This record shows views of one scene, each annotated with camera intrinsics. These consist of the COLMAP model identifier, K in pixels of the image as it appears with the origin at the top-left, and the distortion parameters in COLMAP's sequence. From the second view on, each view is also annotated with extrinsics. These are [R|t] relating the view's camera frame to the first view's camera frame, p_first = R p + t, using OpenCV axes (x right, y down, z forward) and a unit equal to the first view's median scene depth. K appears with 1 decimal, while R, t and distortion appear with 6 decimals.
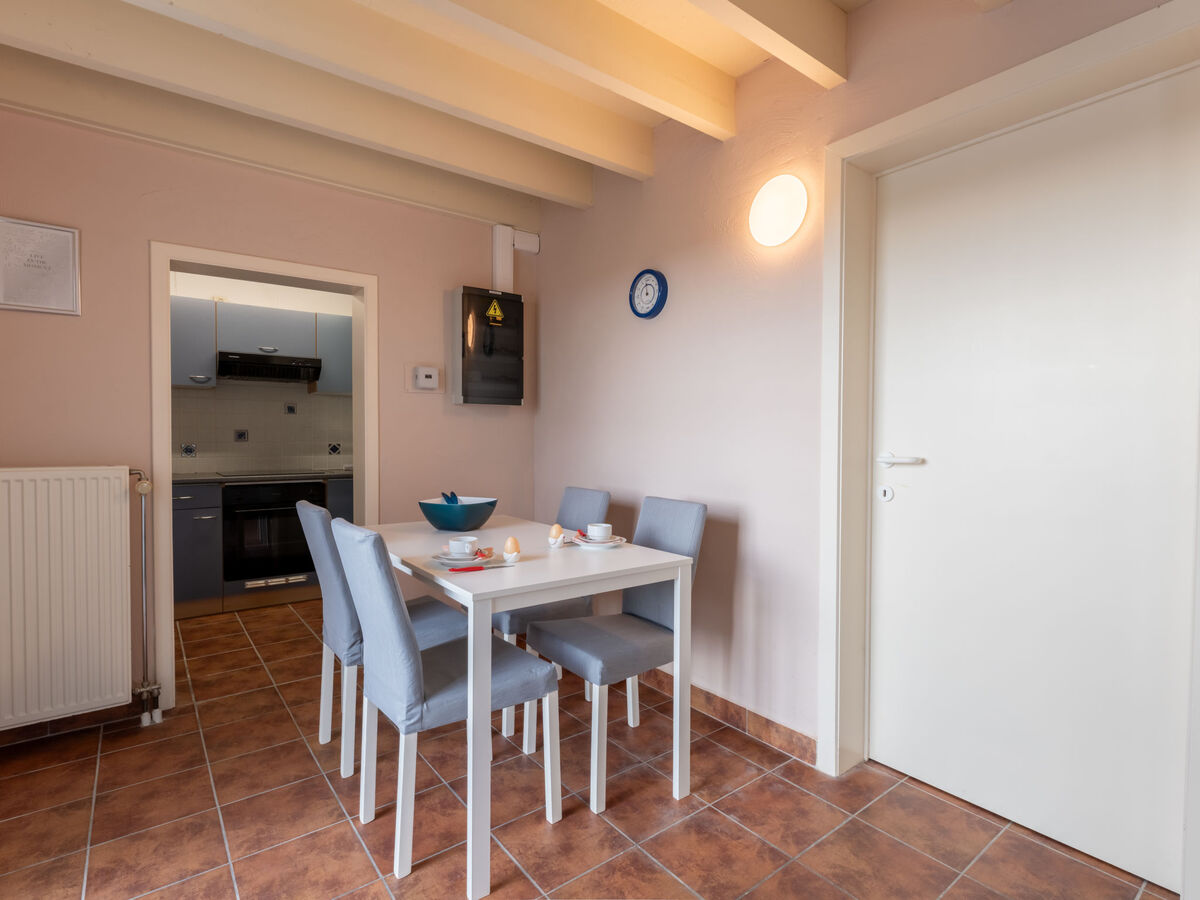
lens RADIAL K [[596.7, 0, 600.0], [0, 596.7, 450.0], [0, 0, 1]] dist [0.004711, 0.000696]
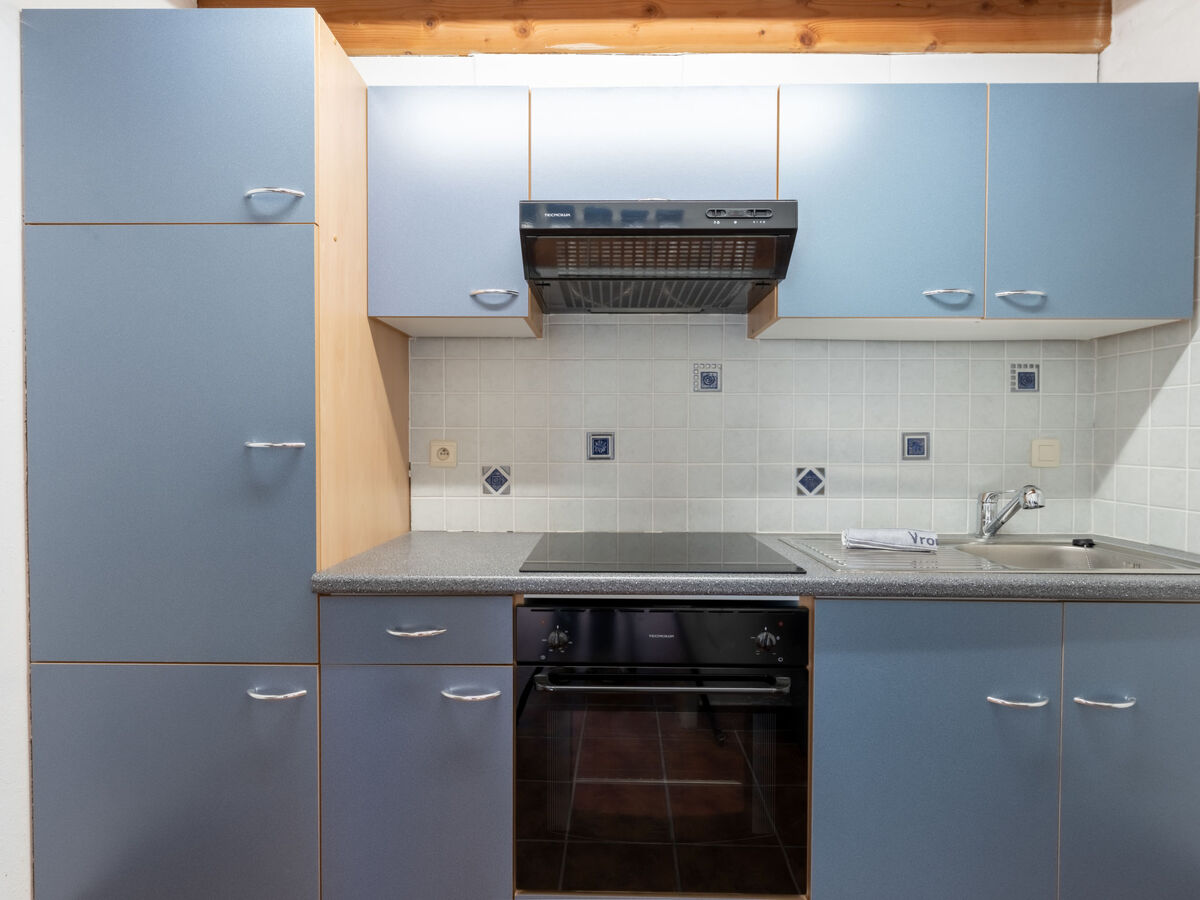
lens RADIAL K [[596.7, 0, 600.0], [0, 596.7, 450.0], [0, 0, 1]] dist [0.004711, 0.000696]
pose [[0.785191, 0.004017, -0.619240, -0.342727], [-0.014060, 0.999837, -0.011342, -0.016804], [0.619093, 0.017612, 0.785120, 0.673210]]
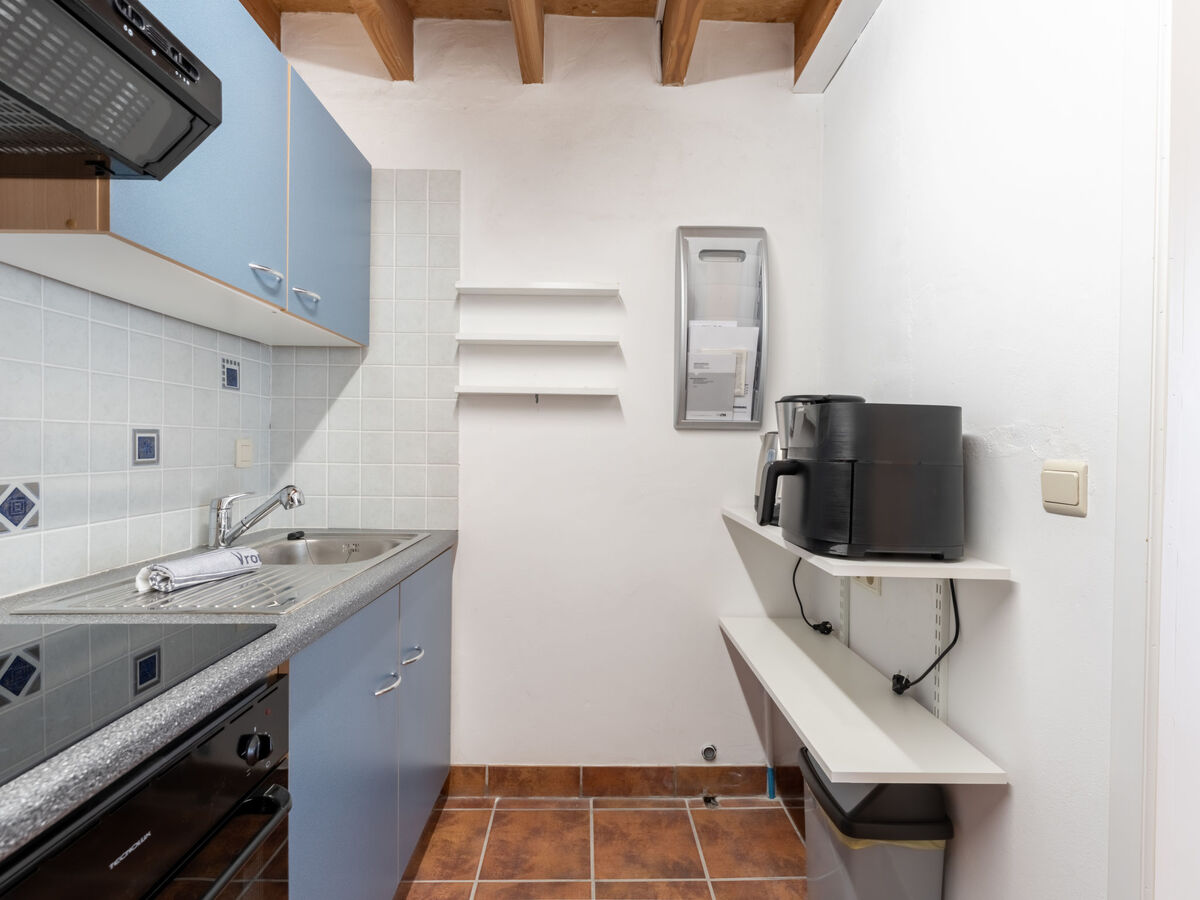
lens RADIAL K [[596.7, 0, 600.0], [0, 596.7, 450.0], [0, 0, 1]] dist [0.004711, 0.000696]
pose [[0.597386, -0.008925, 0.801904, -0.538591], [0.020499, 0.999781, -0.004143, -0.019285], [-0.801692, 0.018913, 0.597439, 0.749954]]
